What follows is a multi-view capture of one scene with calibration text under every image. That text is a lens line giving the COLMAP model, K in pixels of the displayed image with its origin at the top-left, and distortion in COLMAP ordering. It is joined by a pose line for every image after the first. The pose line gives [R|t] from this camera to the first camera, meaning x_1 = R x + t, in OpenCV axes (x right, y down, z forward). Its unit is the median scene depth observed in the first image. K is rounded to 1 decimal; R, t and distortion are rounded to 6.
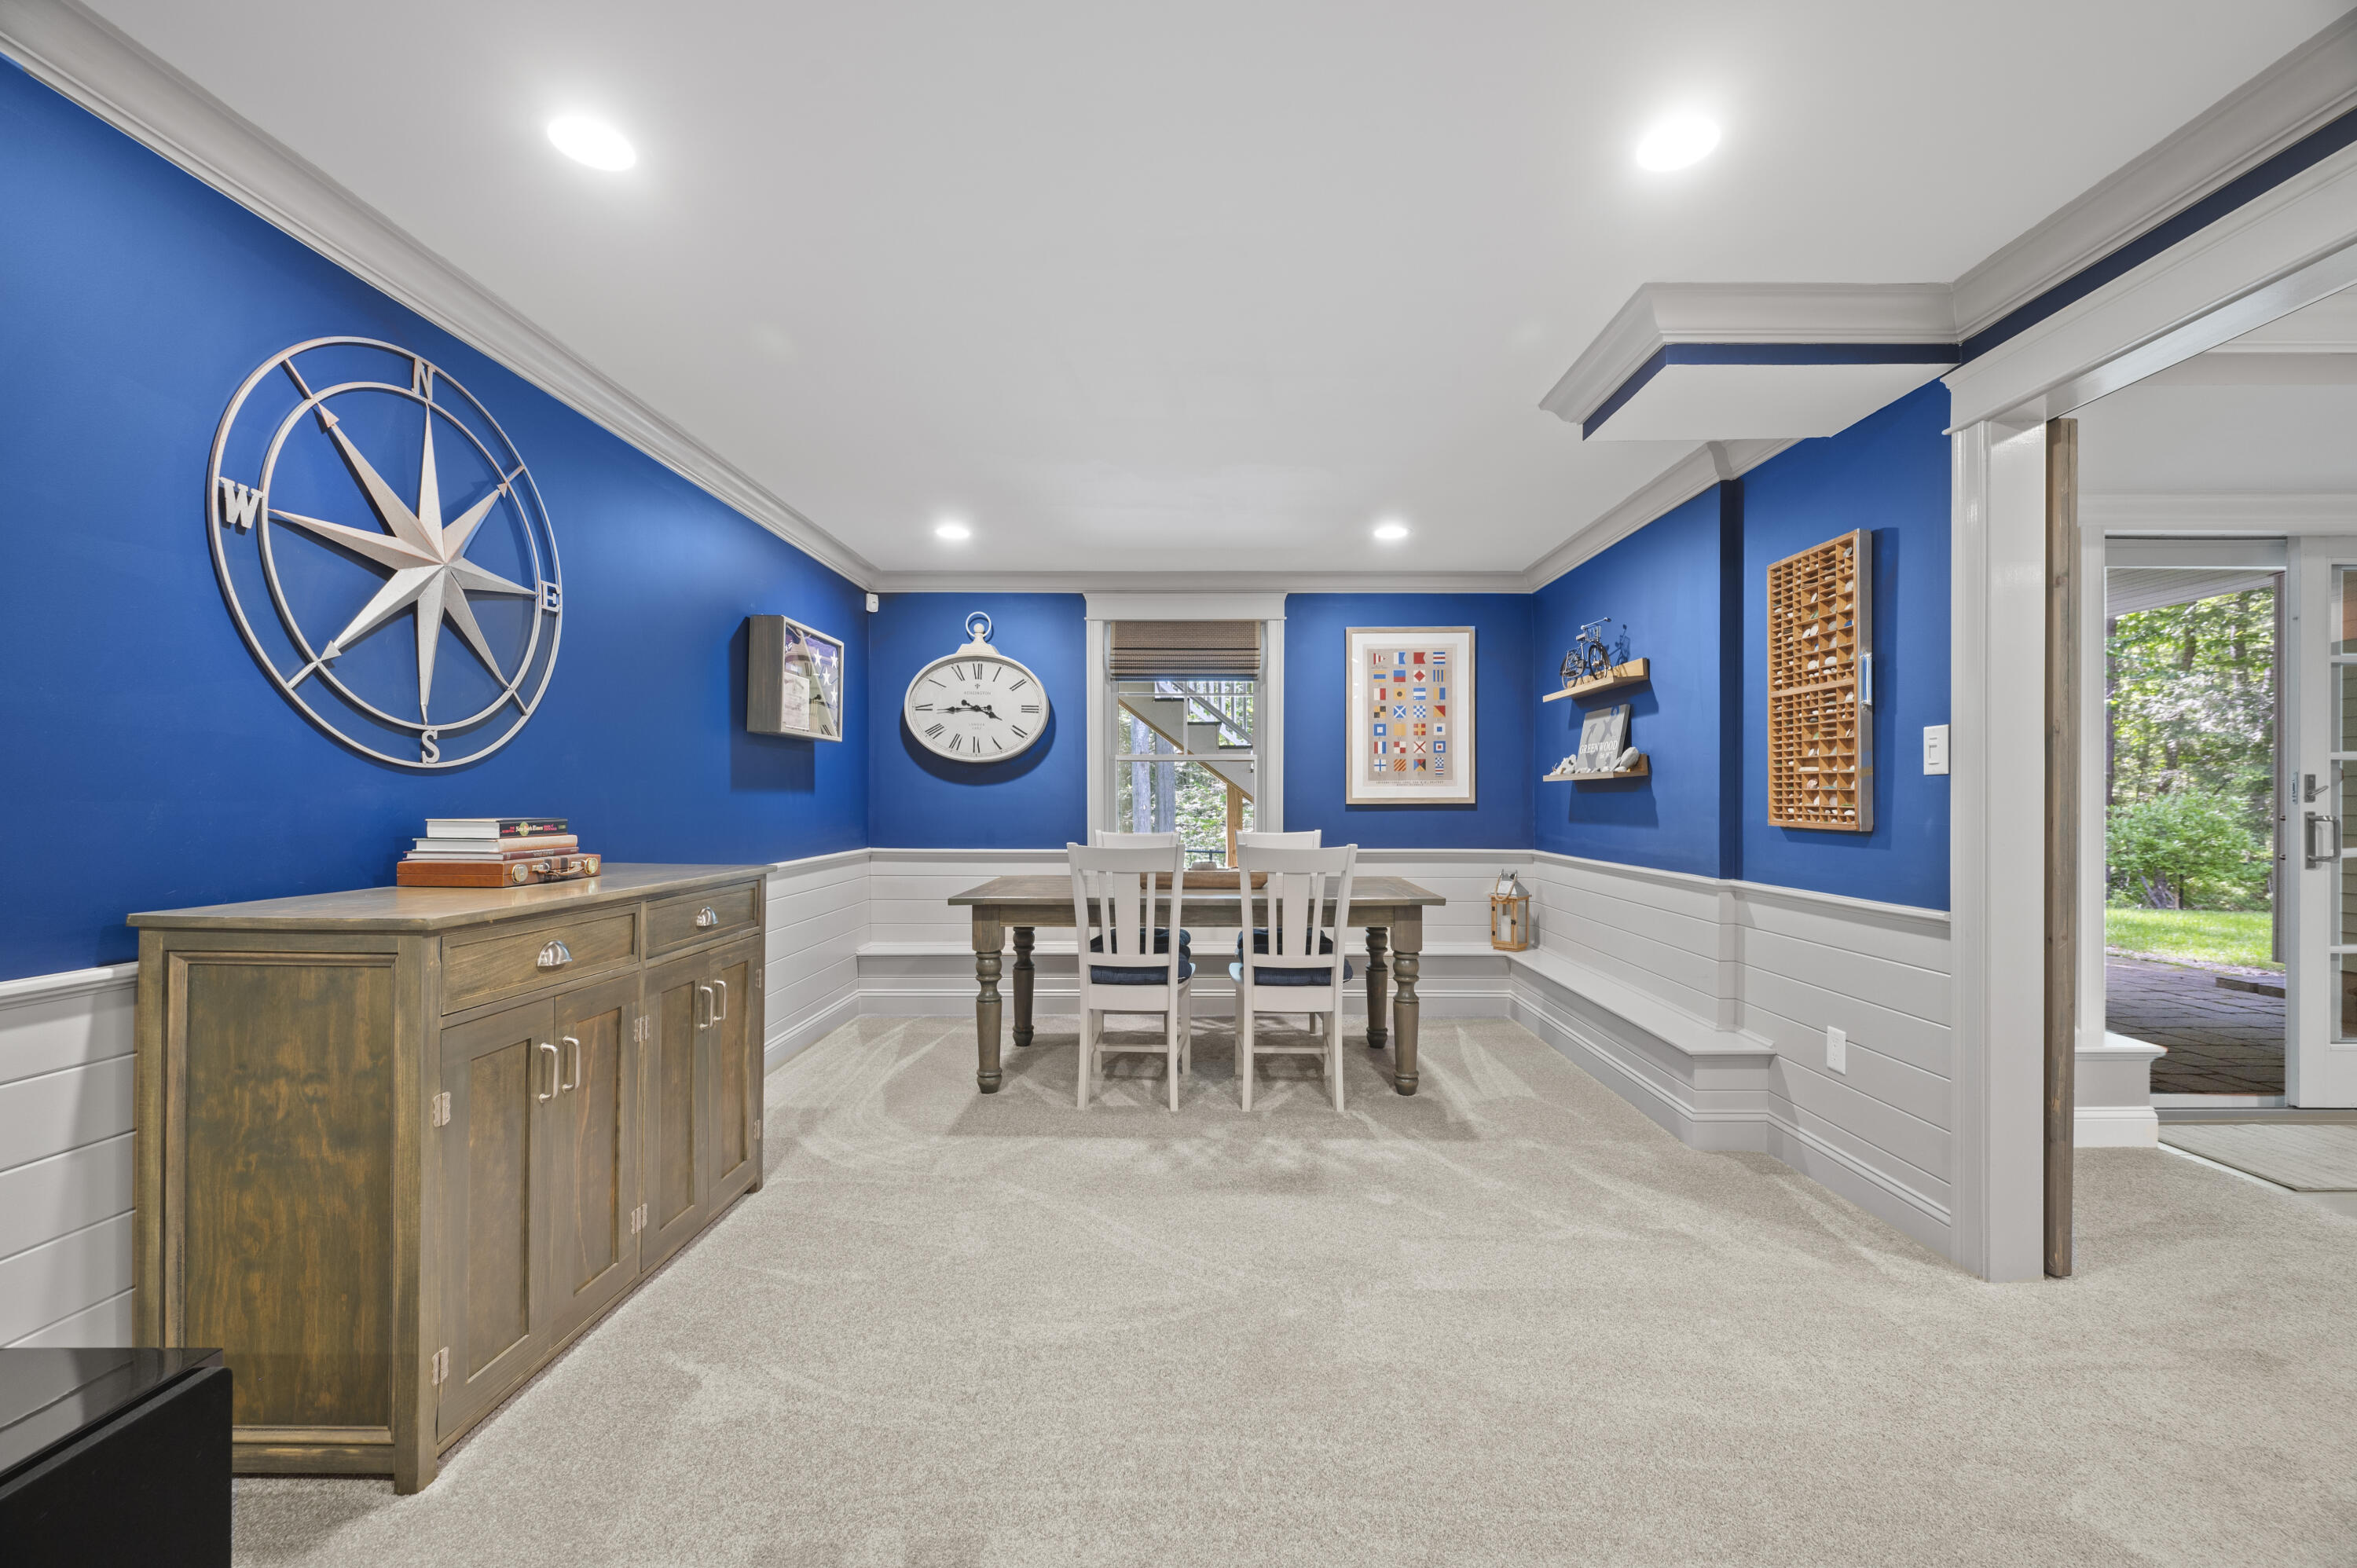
lens RADIAL K [[959.0, 0, 1182.6], [0, 959.0, 795.5], [0, 0, 1]] dist [0.001115, 0.000082]
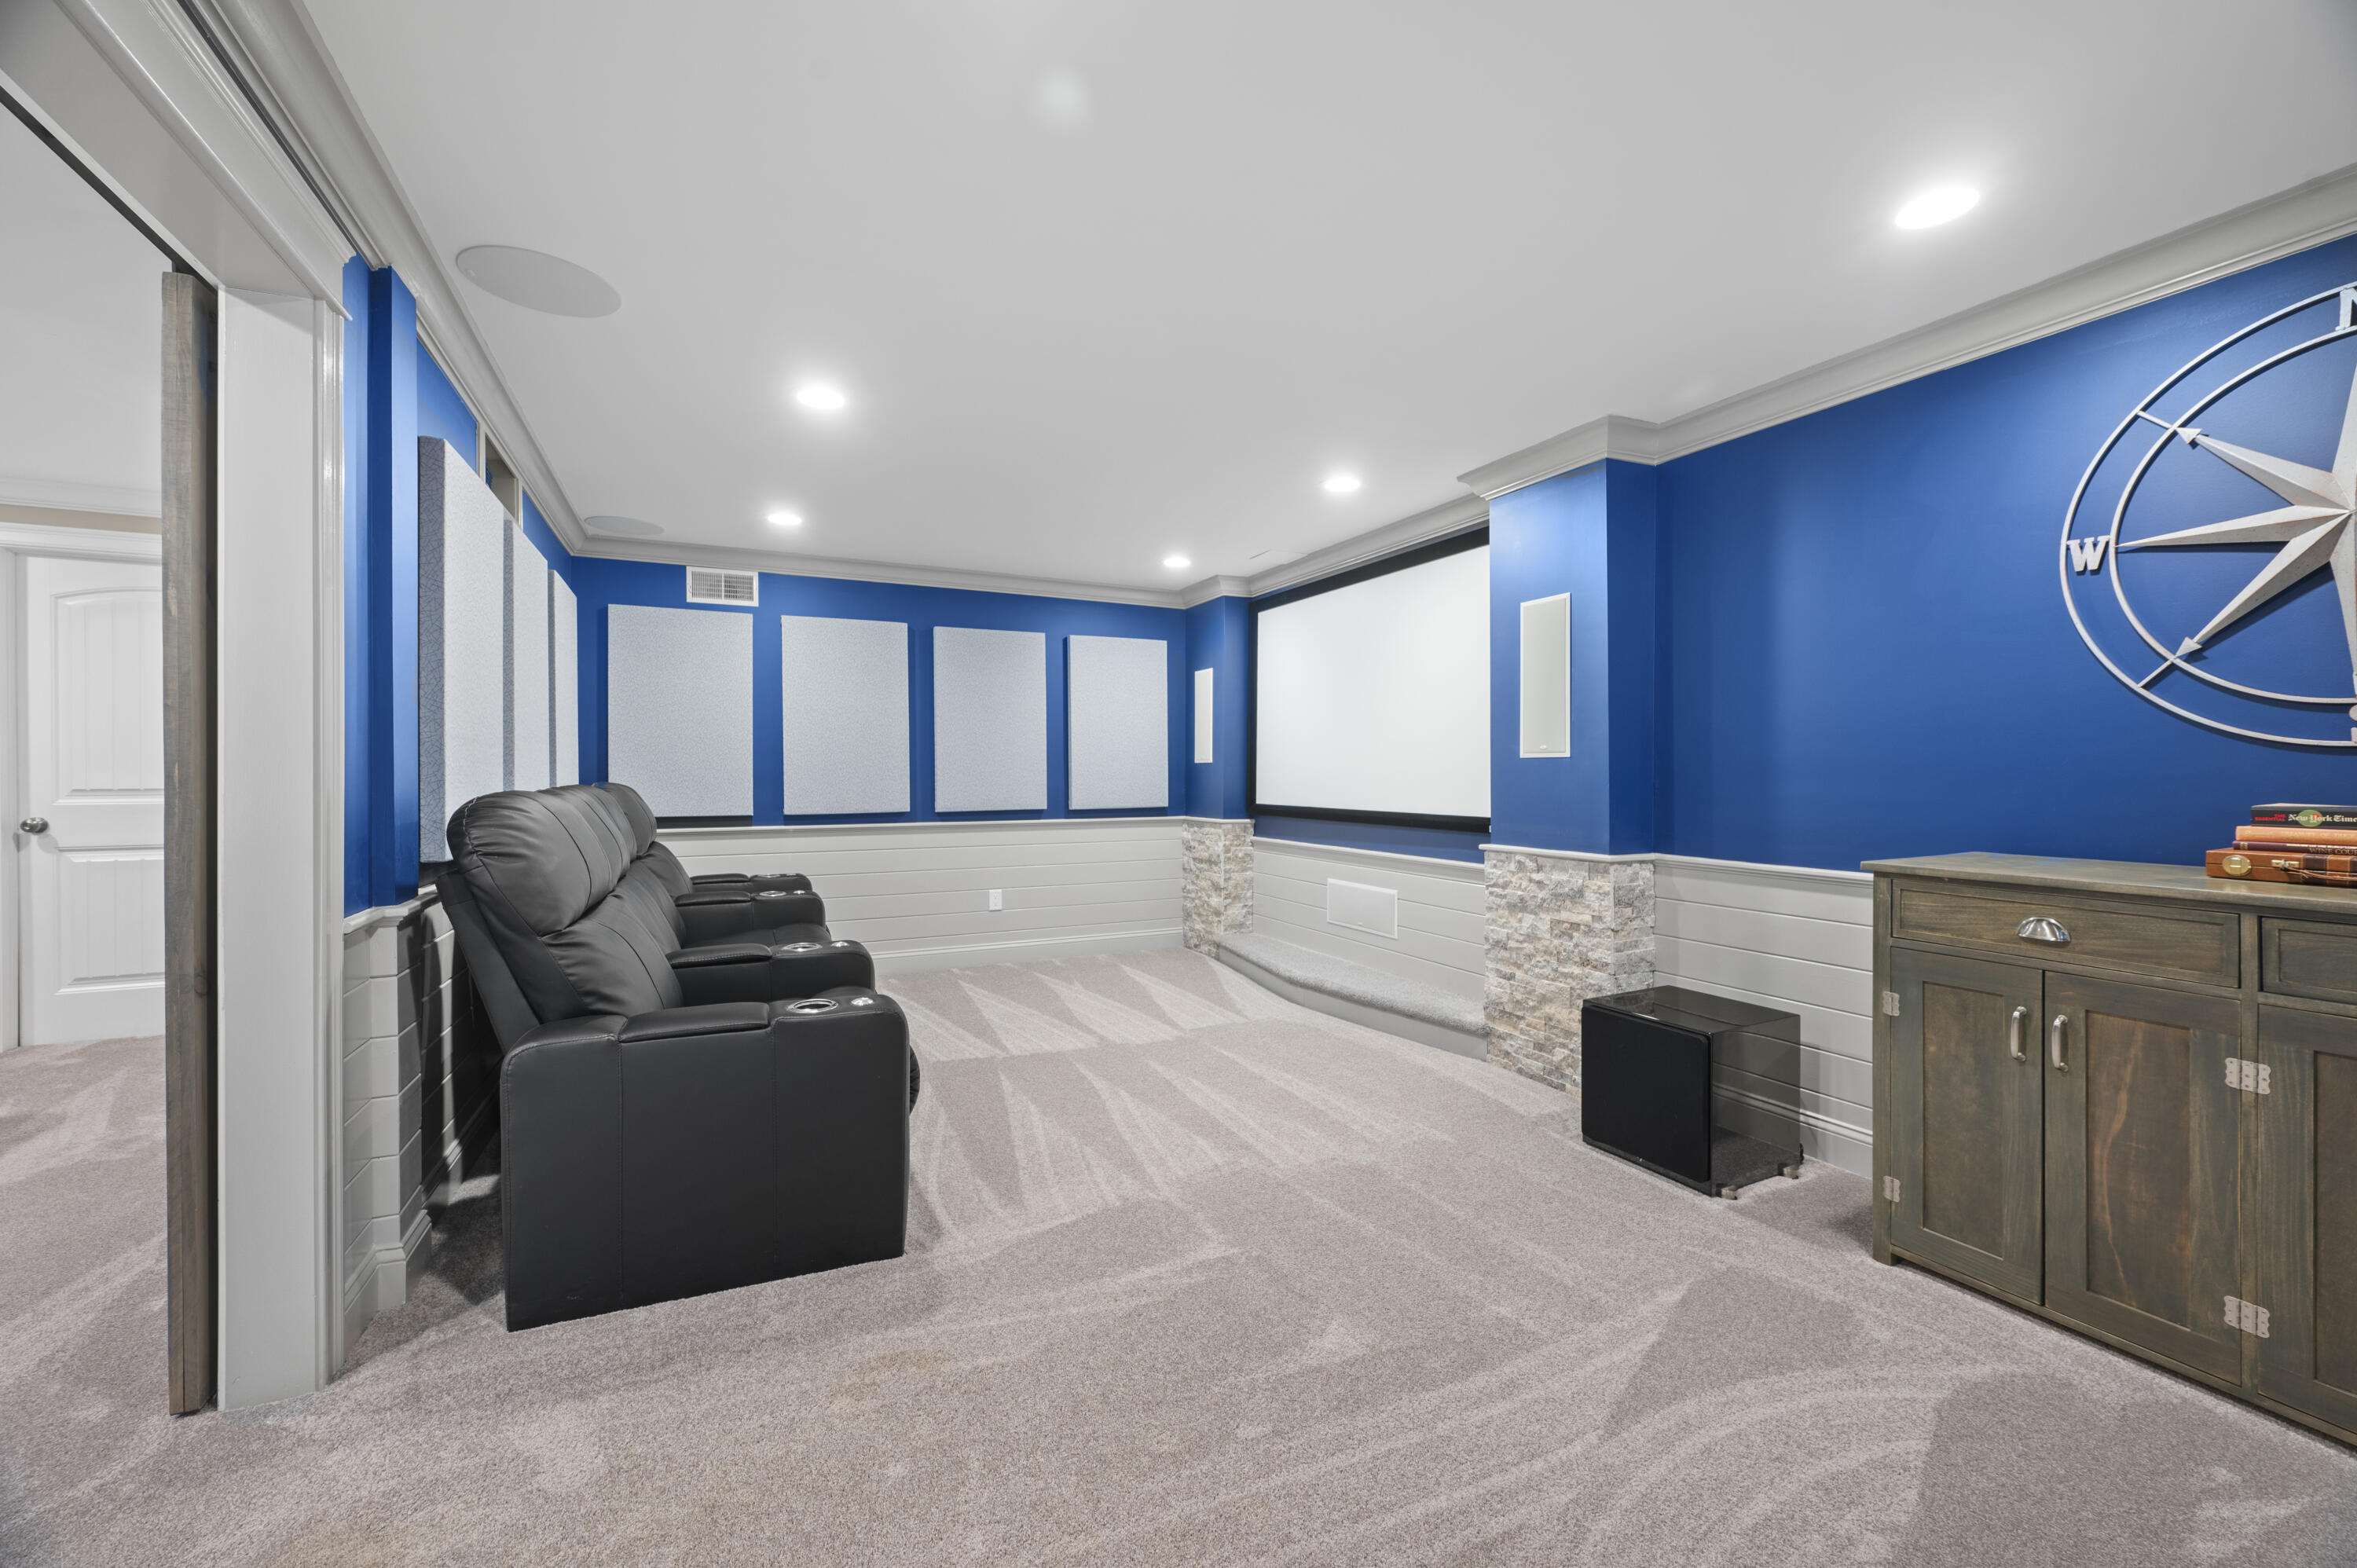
lens RADIAL K [[959.0, 0, 1177.5], [0, 959.0, 775.5], [0, 0, 1]] dist [0.001115, 0.000082]
pose [[-0.899531, 0.001700, -0.436853, 0.674979], [0.001314, 0.999998, 0.001187, -0.005549], [0.436855, 0.000494, -0.899532, 1.584679]]
